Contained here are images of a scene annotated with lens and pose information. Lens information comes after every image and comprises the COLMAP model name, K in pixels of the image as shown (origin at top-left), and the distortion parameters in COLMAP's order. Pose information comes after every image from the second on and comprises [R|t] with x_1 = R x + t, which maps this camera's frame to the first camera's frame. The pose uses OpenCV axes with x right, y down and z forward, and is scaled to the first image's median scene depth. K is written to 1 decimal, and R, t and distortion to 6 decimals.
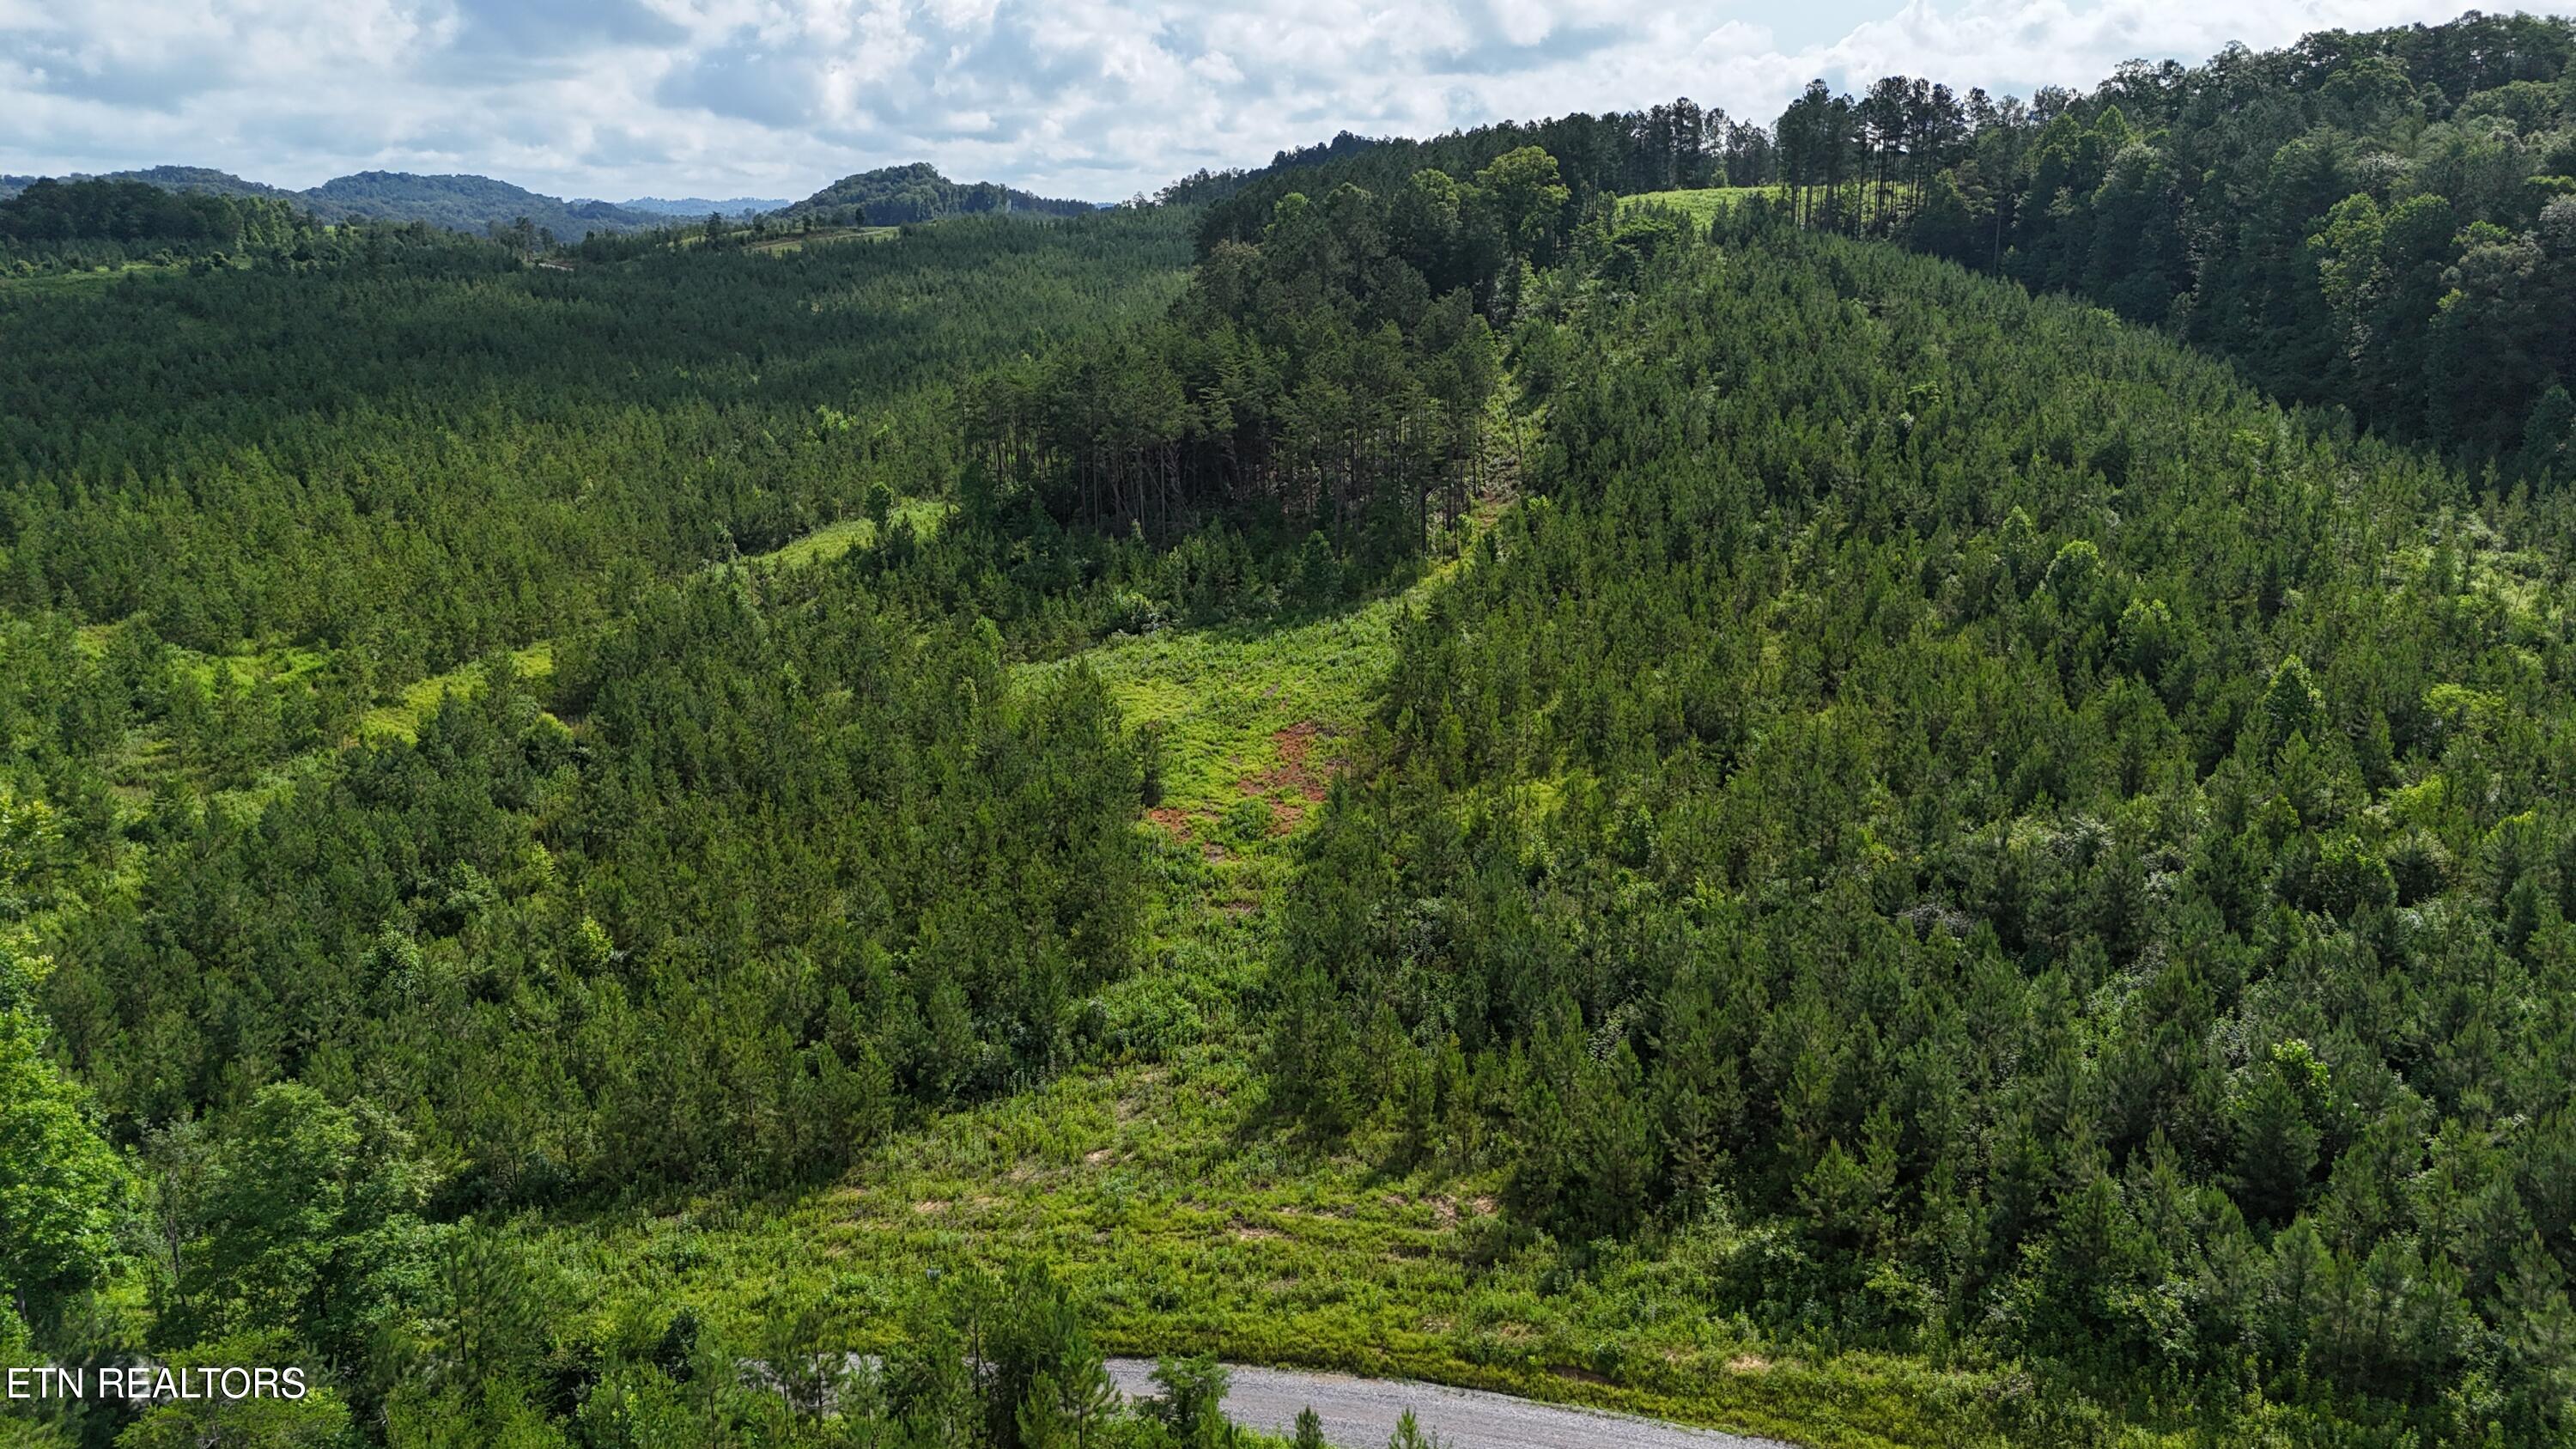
lens RADIAL K [[1887.7, 0, 1284.7], [0, 1887.7, 699.1], [0, 0, 1]] dist [0.069505, -0.065840]
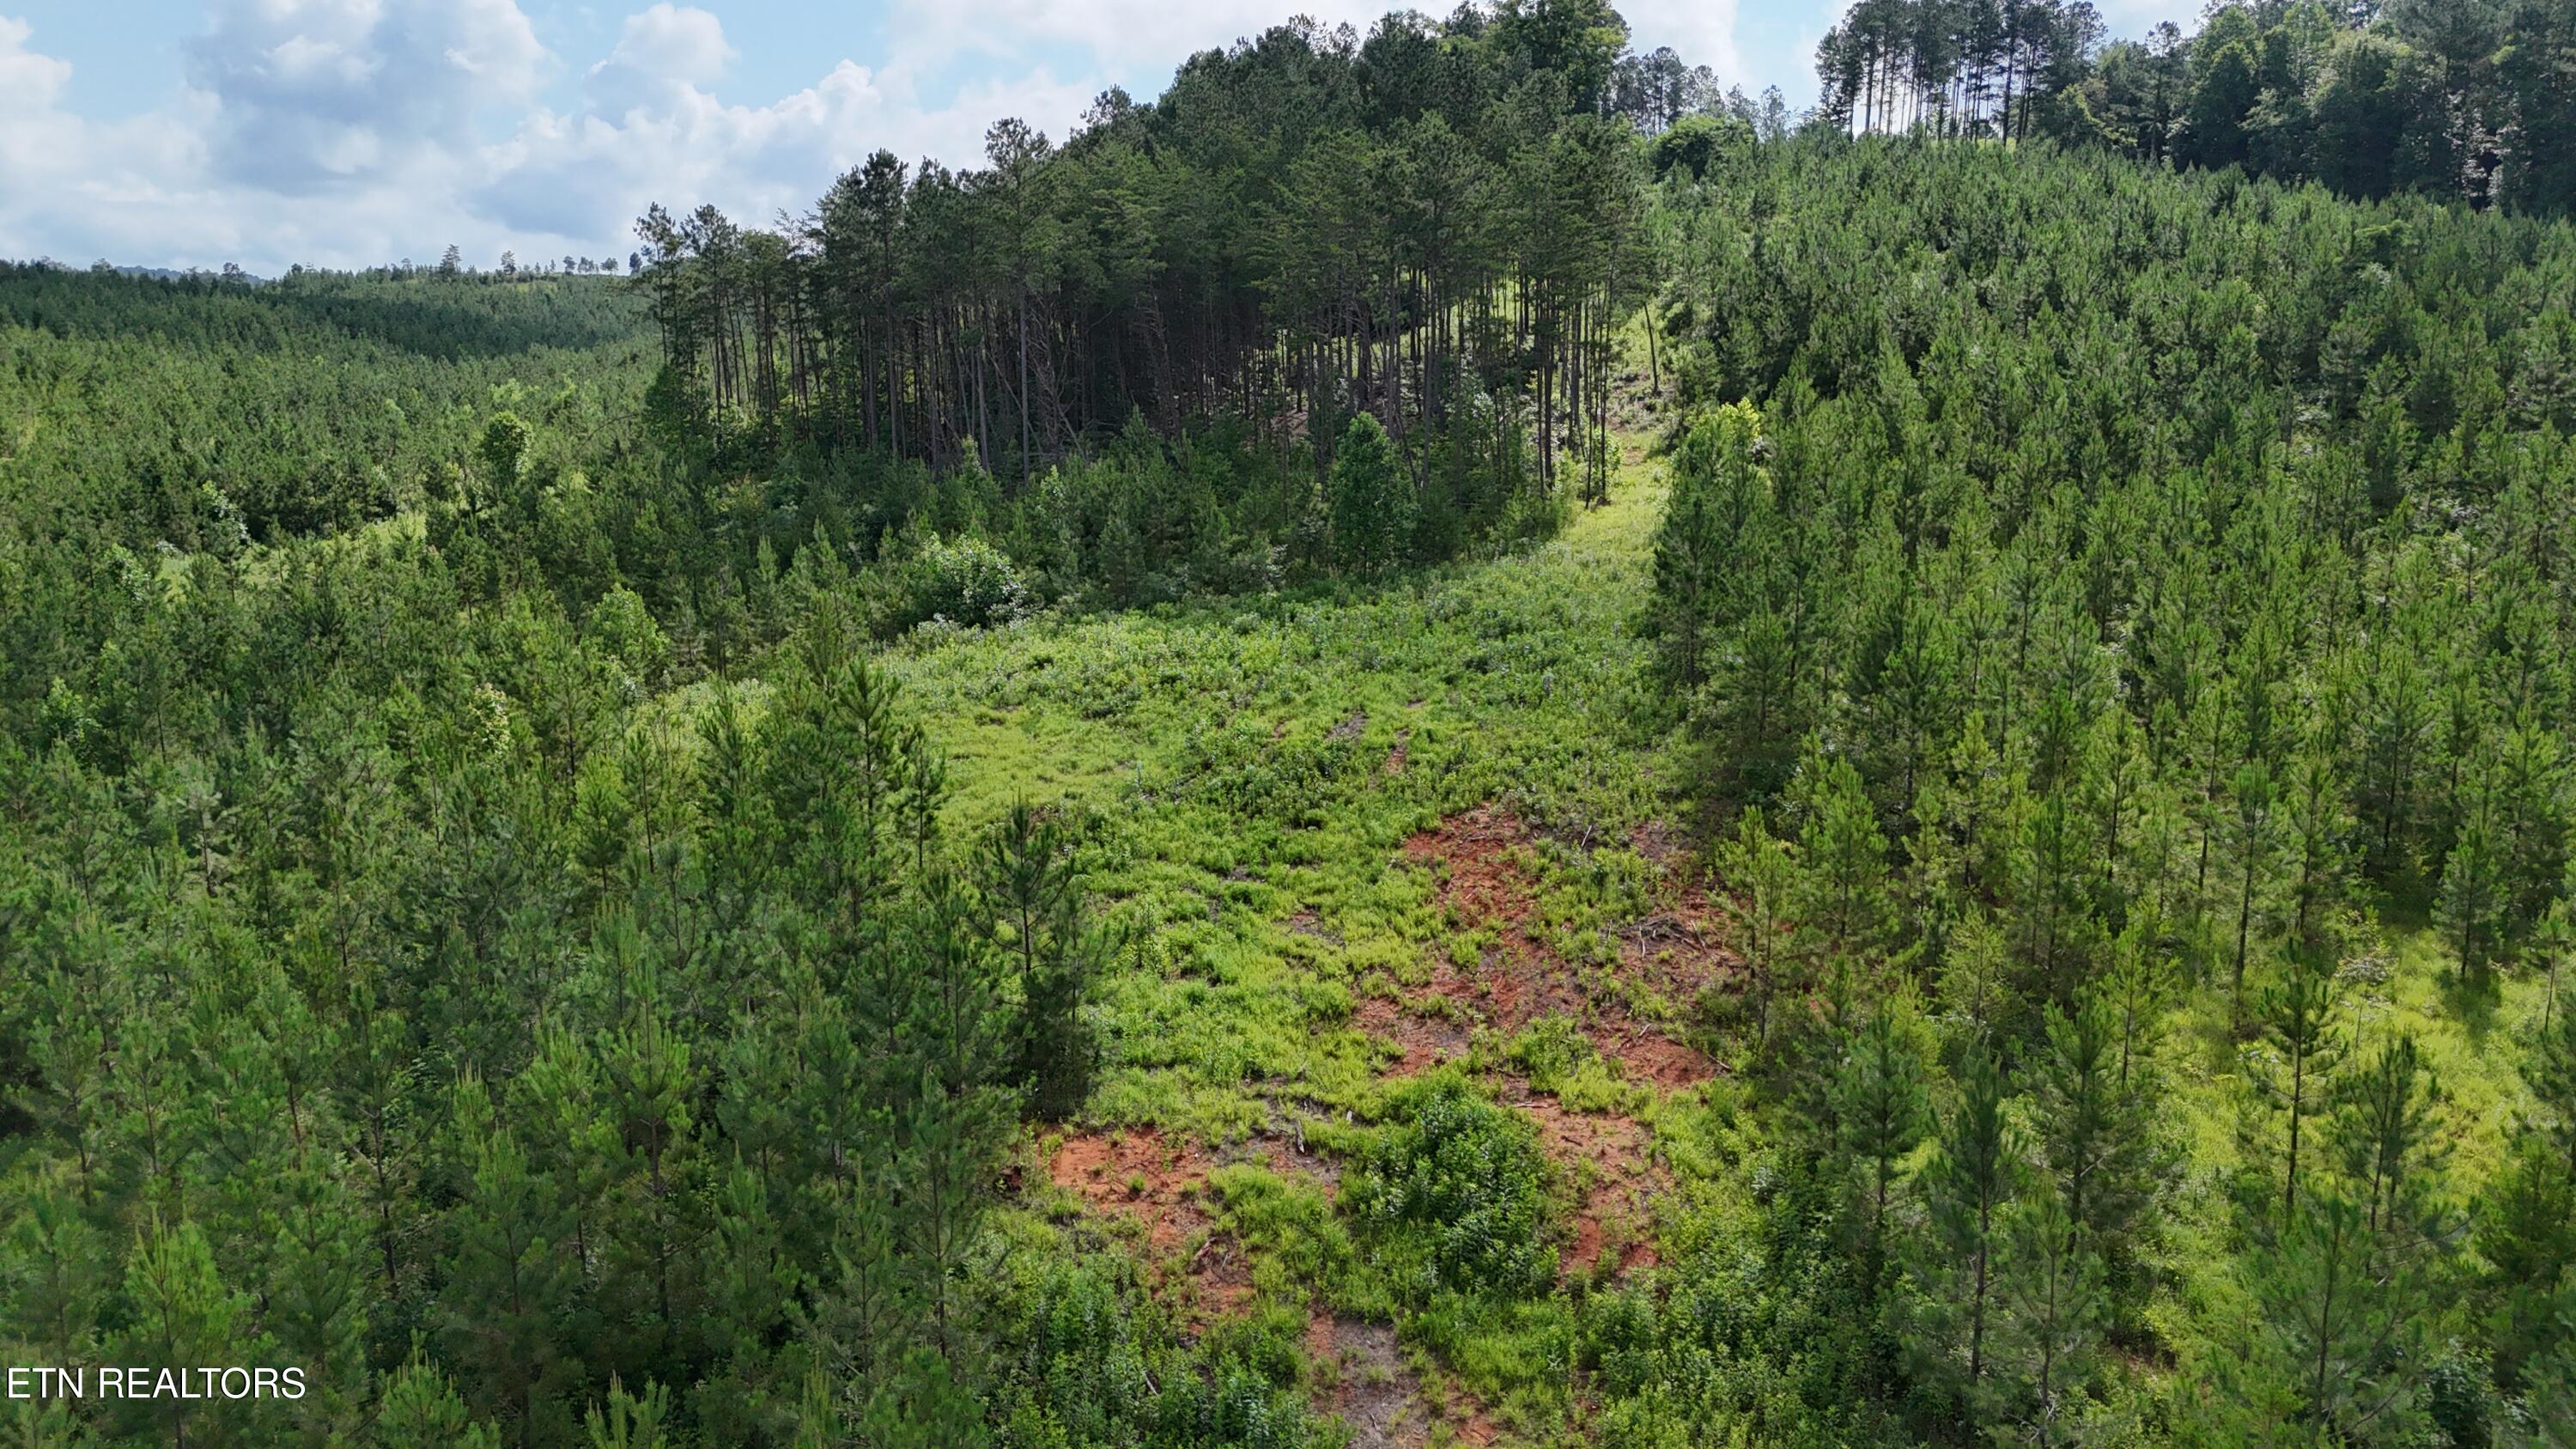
lens RADIAL K [[1887.7, 0, 1284.4], [0, 1887.7, 725.8], [0, 0, 1]] dist [0.069505, -0.065840]
pose [[0.995663, -0.000607, 0.093033, -0.048428], [0.005474, 0.998629, -0.052061, 0.012760], [-0.092874, 0.052344, 0.994301, 0.561815]]
